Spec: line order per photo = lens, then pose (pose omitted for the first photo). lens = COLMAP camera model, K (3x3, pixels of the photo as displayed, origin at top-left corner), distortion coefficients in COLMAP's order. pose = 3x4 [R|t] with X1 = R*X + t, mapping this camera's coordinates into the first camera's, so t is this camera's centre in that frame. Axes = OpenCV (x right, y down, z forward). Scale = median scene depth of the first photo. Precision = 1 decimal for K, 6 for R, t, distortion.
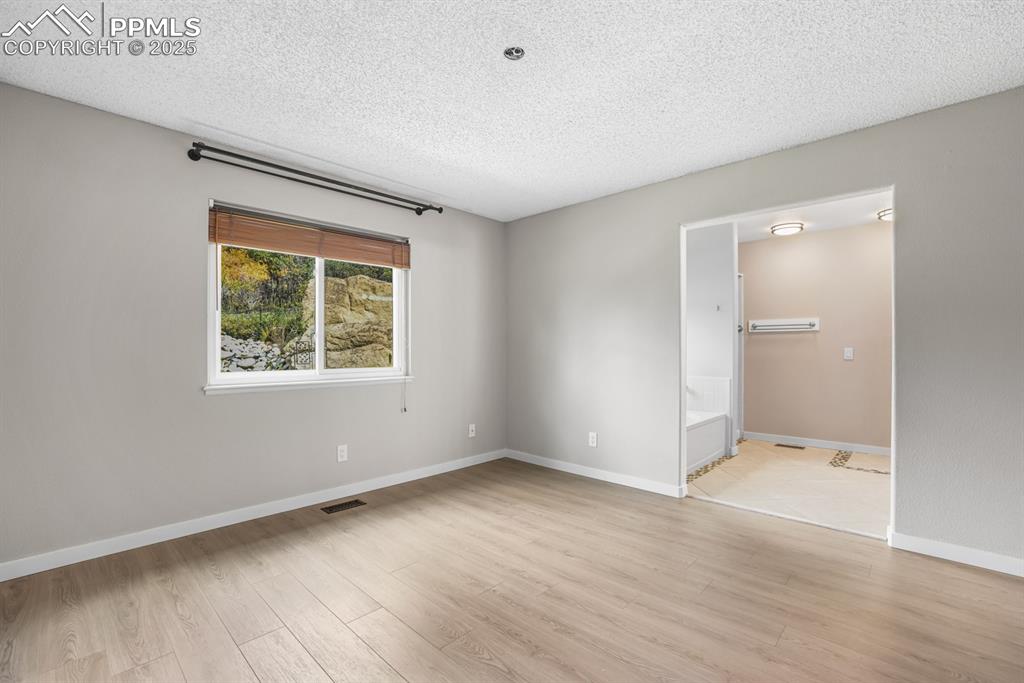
lens RADIAL K [[455.3, 0, 512.0], [0, 455.3, 341.5], [0, 0, 1]] dist [-0.003411, -0.000268]
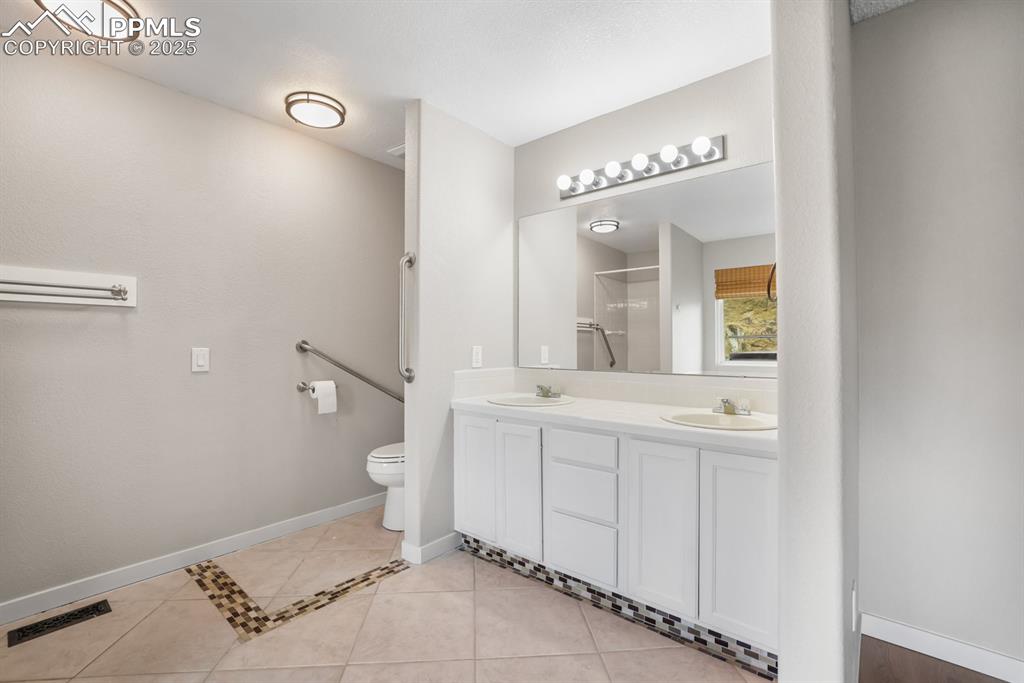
lens RADIAL K [[452.3, 0, 507.6], [0, 452.3, 336.9], [0, 0, 1]] dist [-0.002194, -0.000087]
pose [[-0.052688, 0.019275, 0.998425, 0.246155], [-0.014379, 0.999695, -0.020059, 0.008147], [-0.998507, -0.015413, -0.052395, 0.710461]]
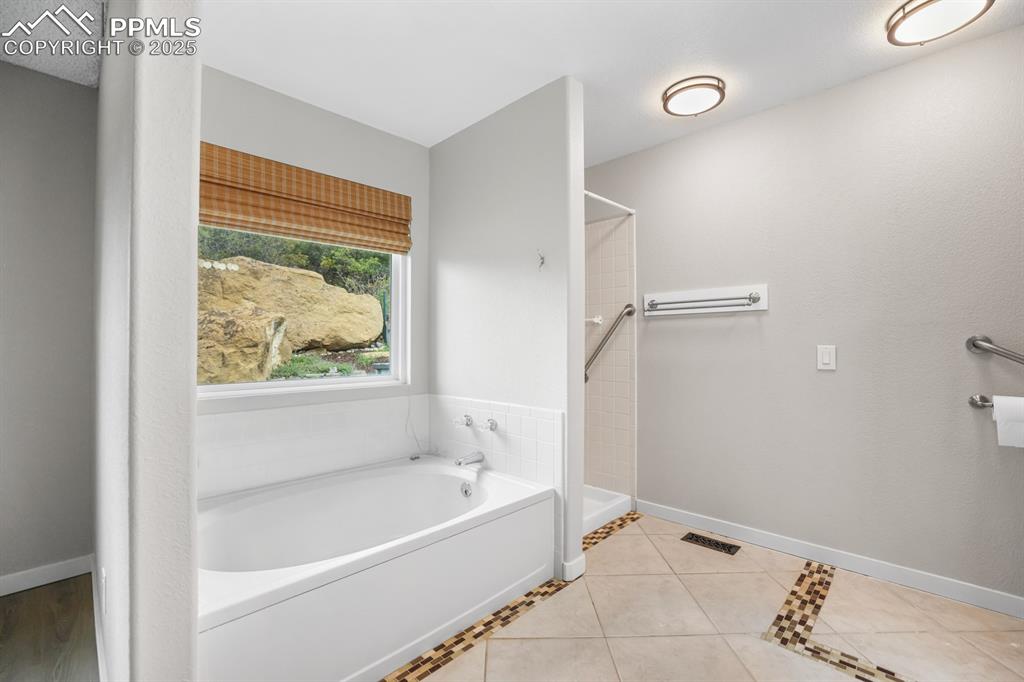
lens RADIAL K [[452.3, 0, 507.6], [0, 452.3, 336.4], [0, 0, 1]] dist [-0.002194, -0.000087]
pose [[0.999748, -0.004083, -0.022062, 0.426663], [0.004019, 0.999987, -0.002986, 0.005497], [0.022074, 0.002897, 0.999752, 0.530610]]
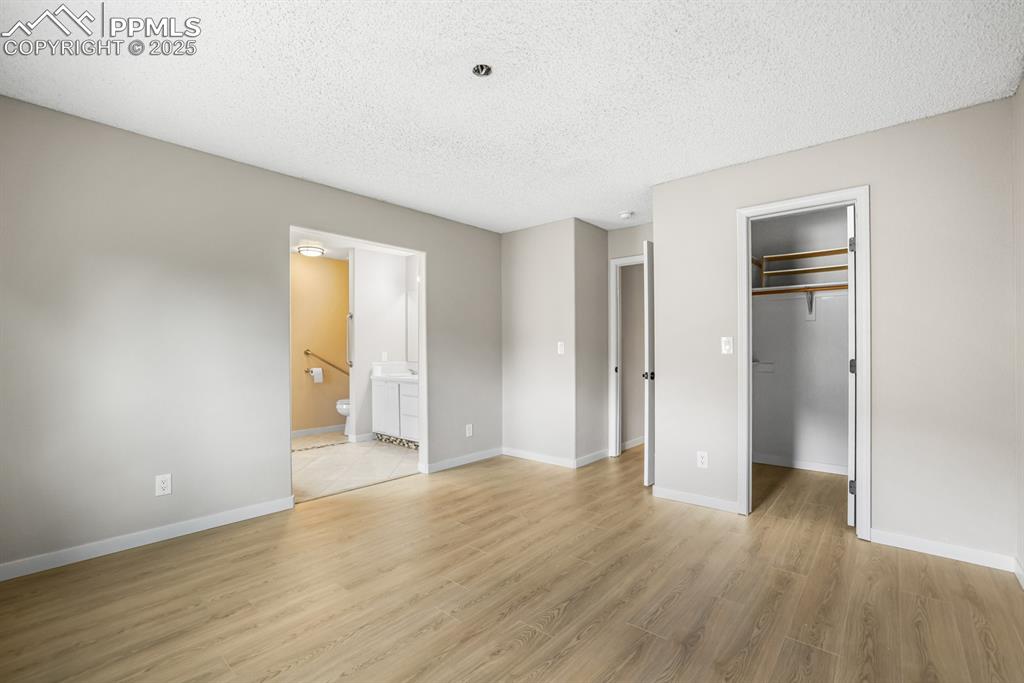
lens RADIAL K [[448.2, 0, 513.0], [0, 448.2, 354.5], [0, 0, 1]] dist [-0.000790, 0.000219]
pose [[-0.041595, -0.004388, 0.999125, -0.437279], [-0.014591, 0.999886, 0.003784, 0.005957], [-0.999028, -0.014421, -0.041654, 0.418888]]
